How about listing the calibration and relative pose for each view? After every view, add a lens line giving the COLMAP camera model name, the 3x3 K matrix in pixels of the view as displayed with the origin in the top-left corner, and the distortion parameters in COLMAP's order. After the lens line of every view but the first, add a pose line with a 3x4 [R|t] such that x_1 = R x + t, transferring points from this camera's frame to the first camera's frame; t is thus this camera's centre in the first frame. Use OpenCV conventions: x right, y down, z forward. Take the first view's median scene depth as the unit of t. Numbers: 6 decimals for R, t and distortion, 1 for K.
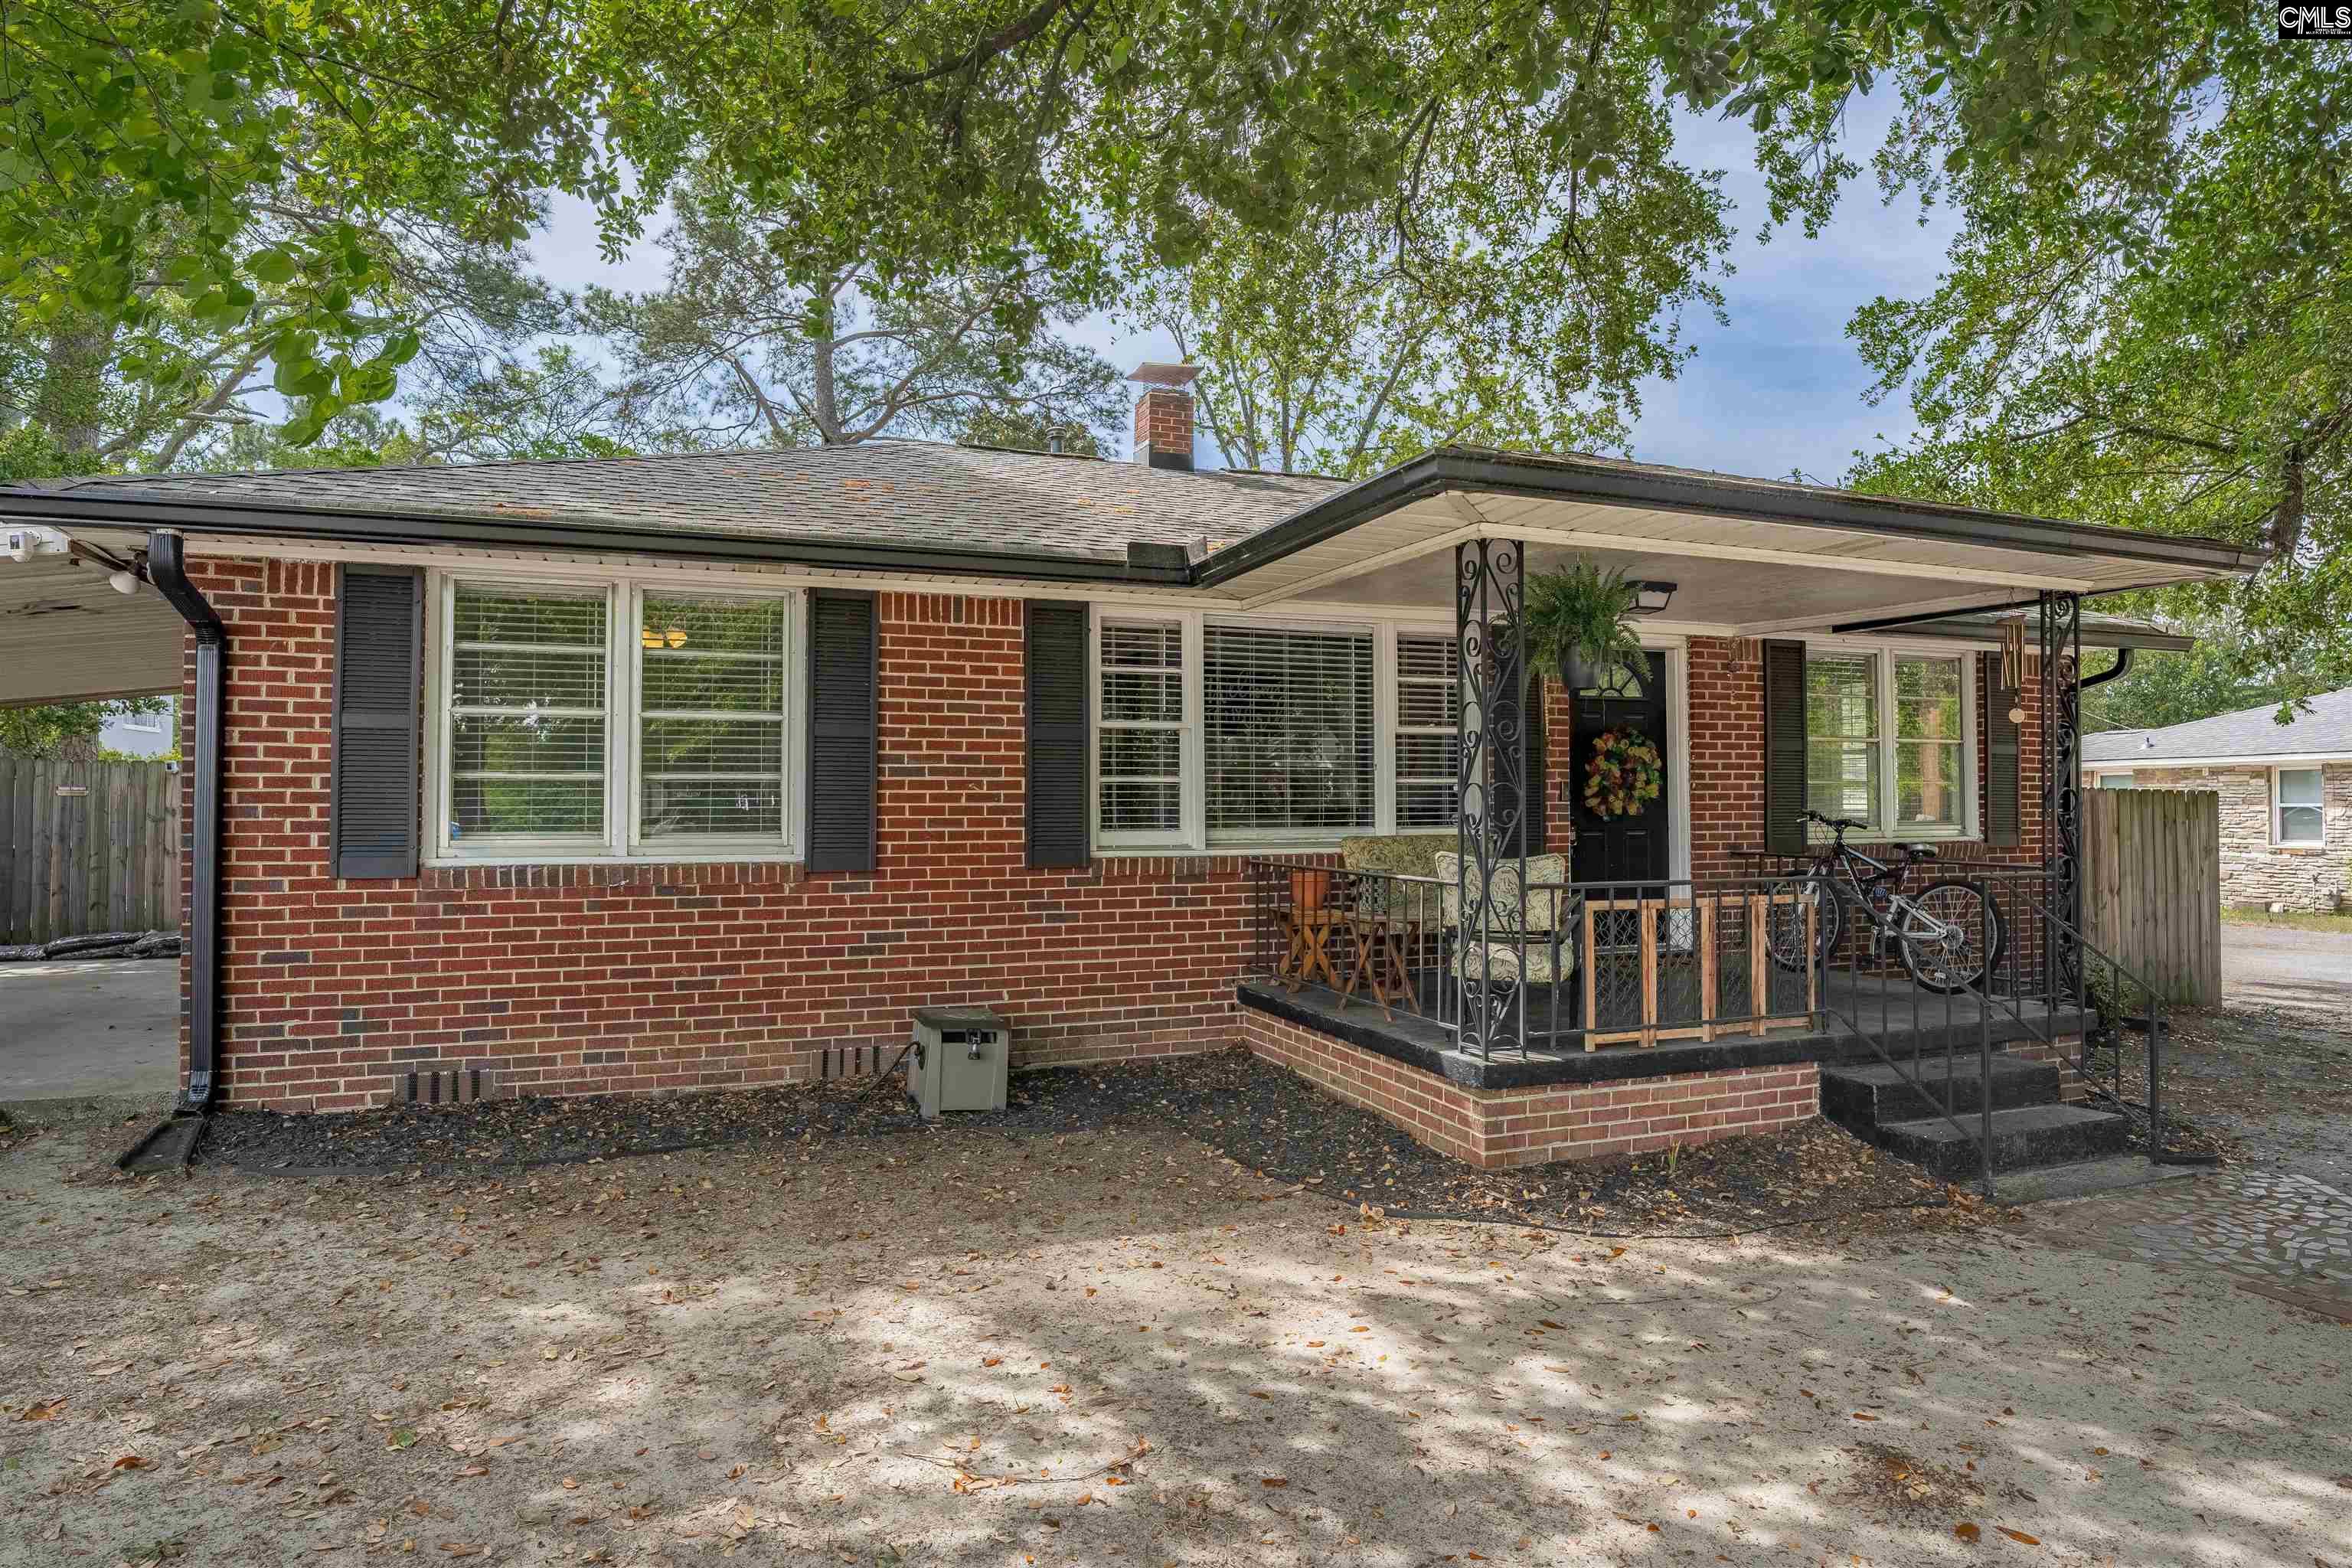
lens RADIAL K [[1305.7, 0, 1169.1], [0, 1305.7, 775.8], [0, 0, 1]] dist [-0.018870, -0.000598]
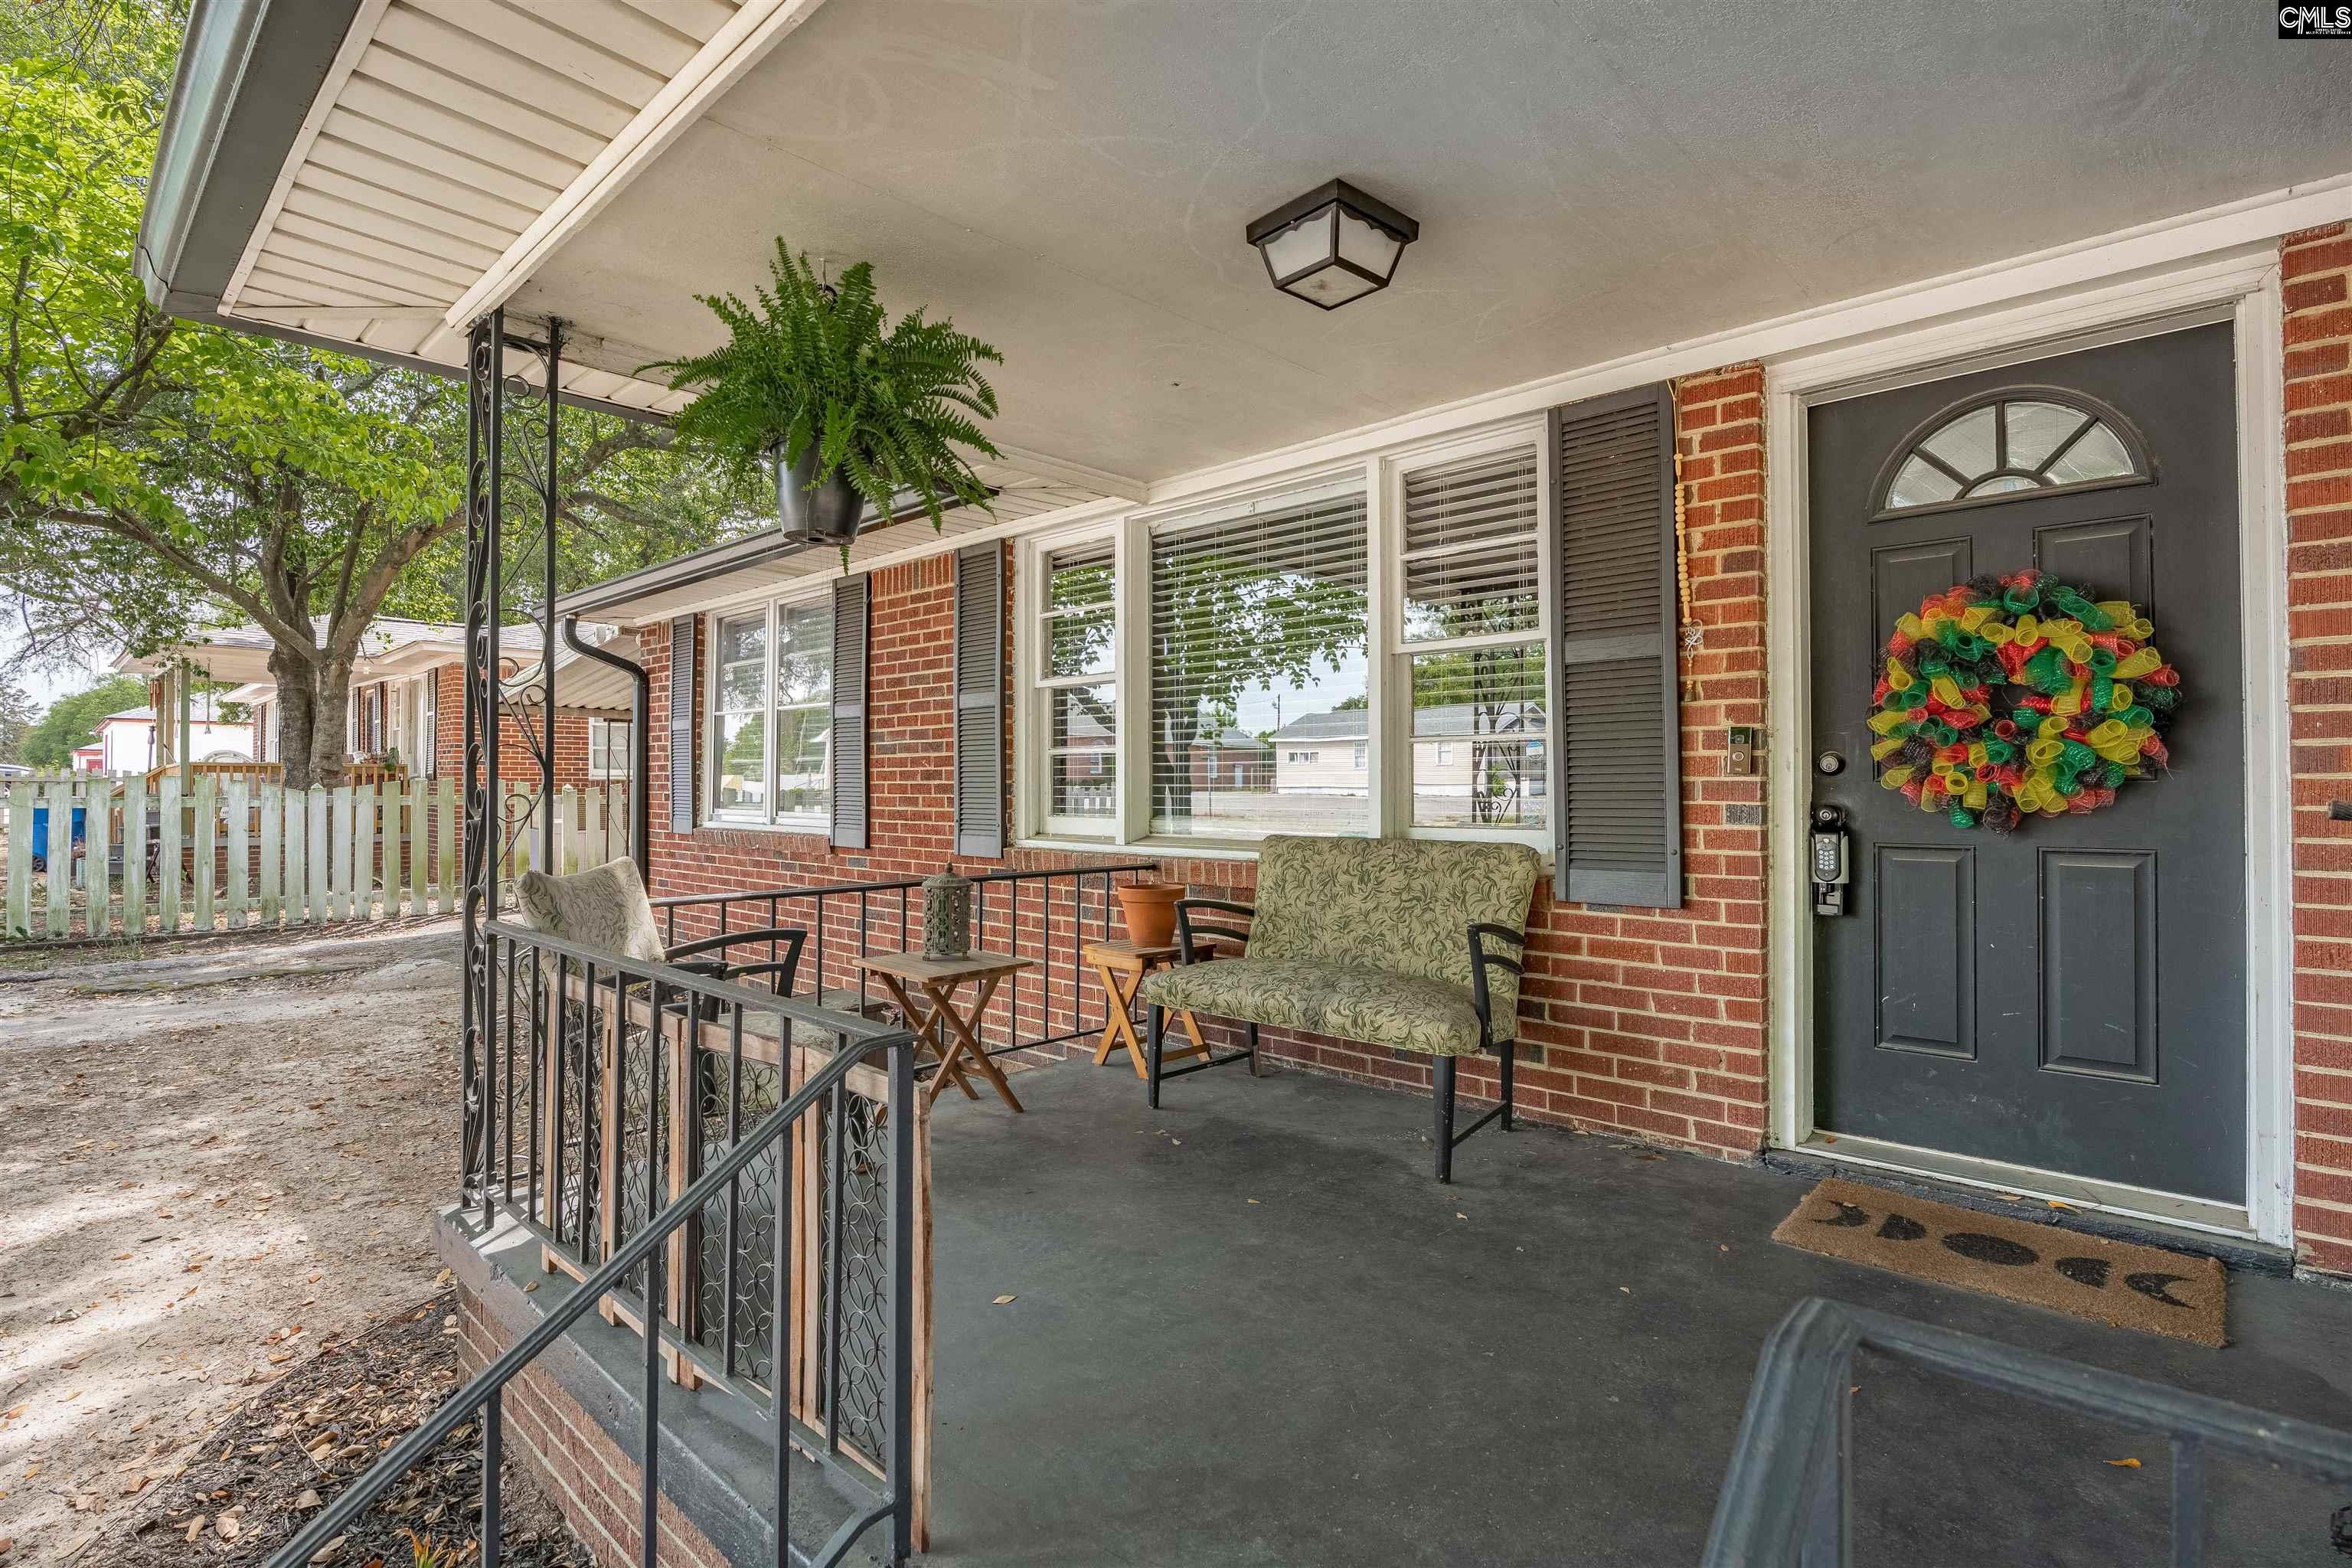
lens RADIAL K [[1097.6, 0, 1184.4], [0, 1097.6, 785.4], [0, 0, 1]] dist [-0.020129, 0.000296]
pose [[0.458792, 0.001589, -0.888542, 0.697031], [0.022160, 0.999667, 0.013229, 0.018947], [0.888267, -0.025759, 0.458604, 0.882010]]
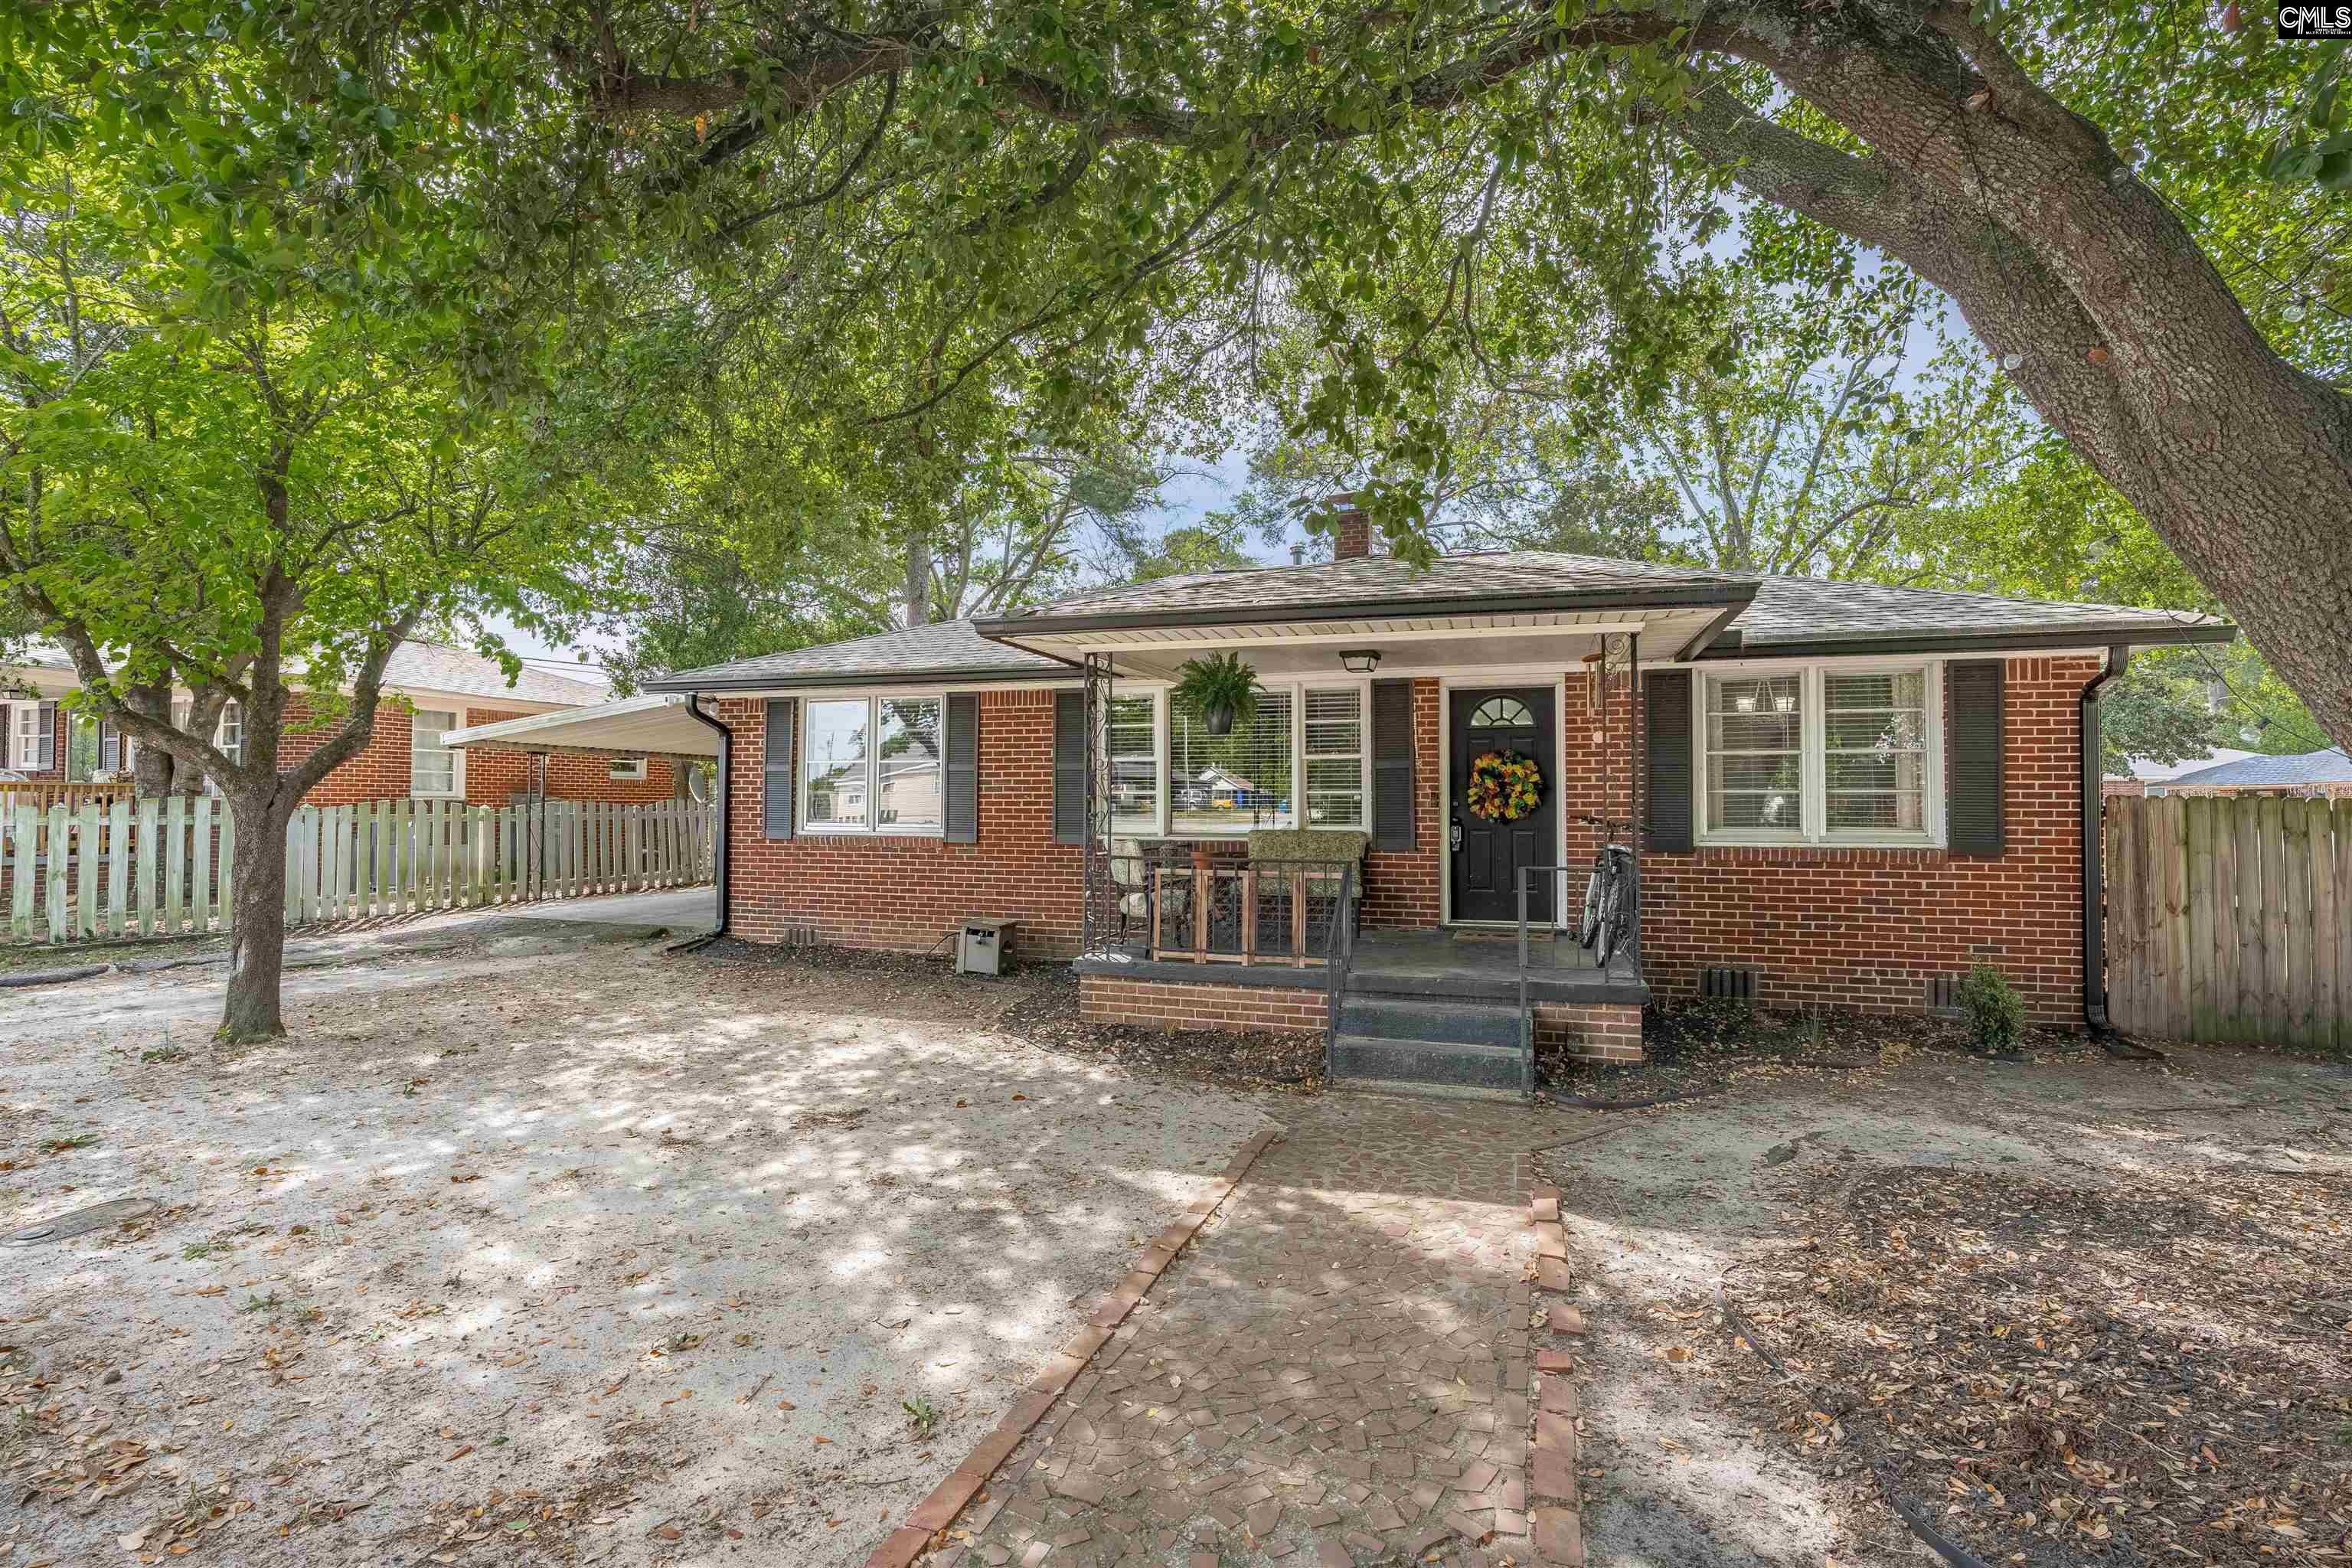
lens RADIAL K [[1097.6, 0, 1189.2], [0, 1097.6, 774.2], [0, 0, 1]] dist [-0.020129, 0.000296]
pose [[0.797259, -0.012146, -0.603515, 1.019811], [0.011155, 0.999923, -0.005388, -0.013981], [0.603534, -0.002437, 0.797333, -0.063717]]
